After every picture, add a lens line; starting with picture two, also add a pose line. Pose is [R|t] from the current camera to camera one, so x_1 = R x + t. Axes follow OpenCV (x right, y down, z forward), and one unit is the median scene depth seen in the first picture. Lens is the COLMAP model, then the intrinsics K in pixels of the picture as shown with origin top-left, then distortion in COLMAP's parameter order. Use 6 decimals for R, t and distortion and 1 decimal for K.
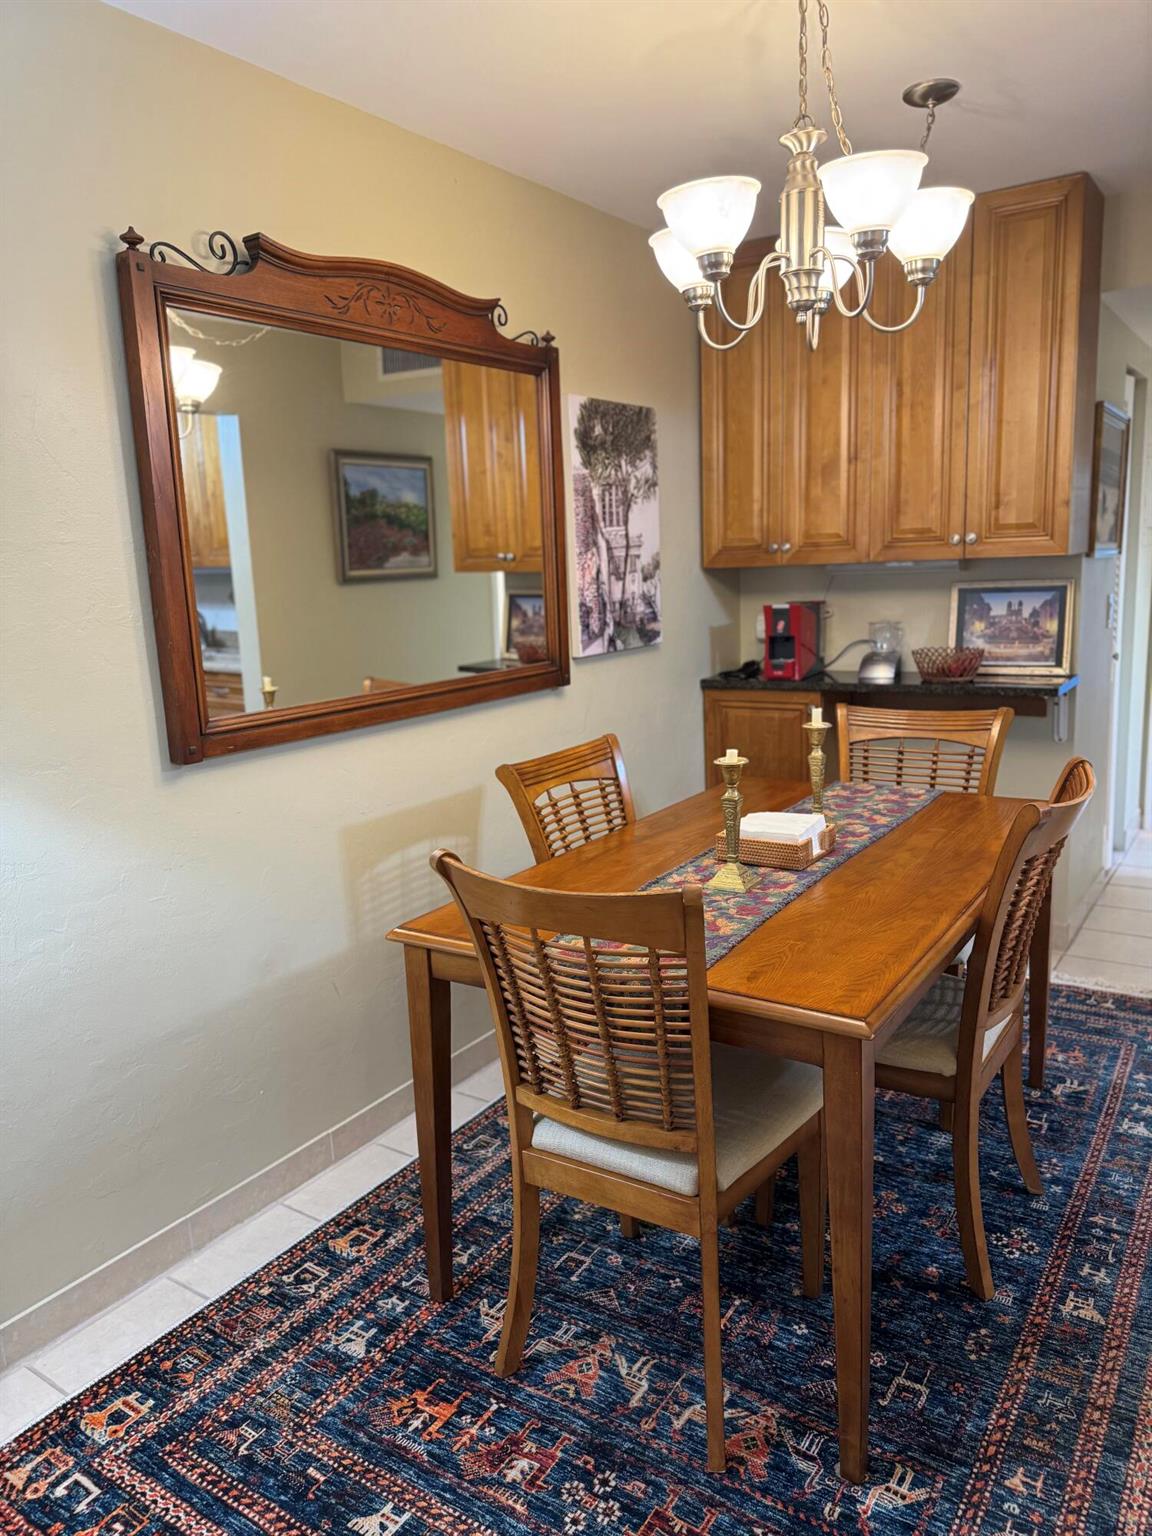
lens RADIAL K [[1223.6, 0, 566.0], [0, 1223.6, 821.6], [0, 0, 1]] dist [0.134945, -0.244128]
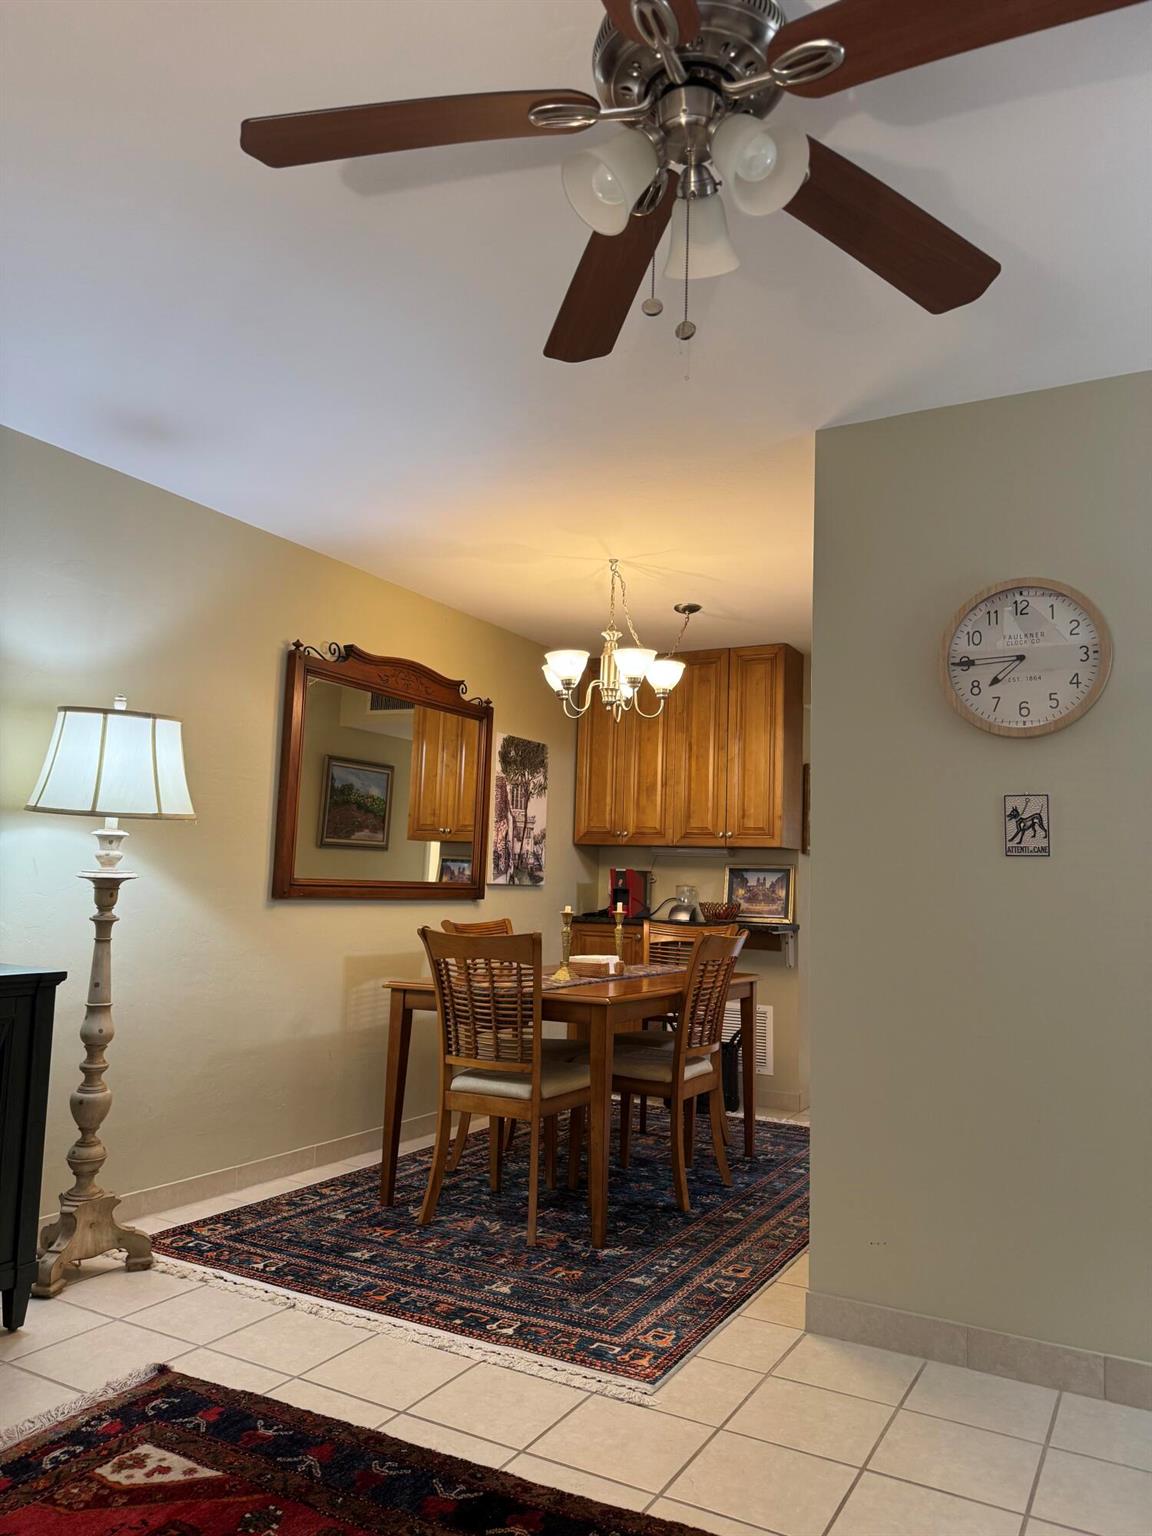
lens RADIAL K [[1091.8, 0, 576.0], [0, 1091.8, 768.0], [0, 0, 1]] dist [0.083819, -0.107655]
pose [[0.993141, 0.084481, 0.080836, -0.007332], [-0.056329, 0.951521, -0.302382, 0.152684], [-0.102463, 0.295754, 0.949753, -0.430725]]
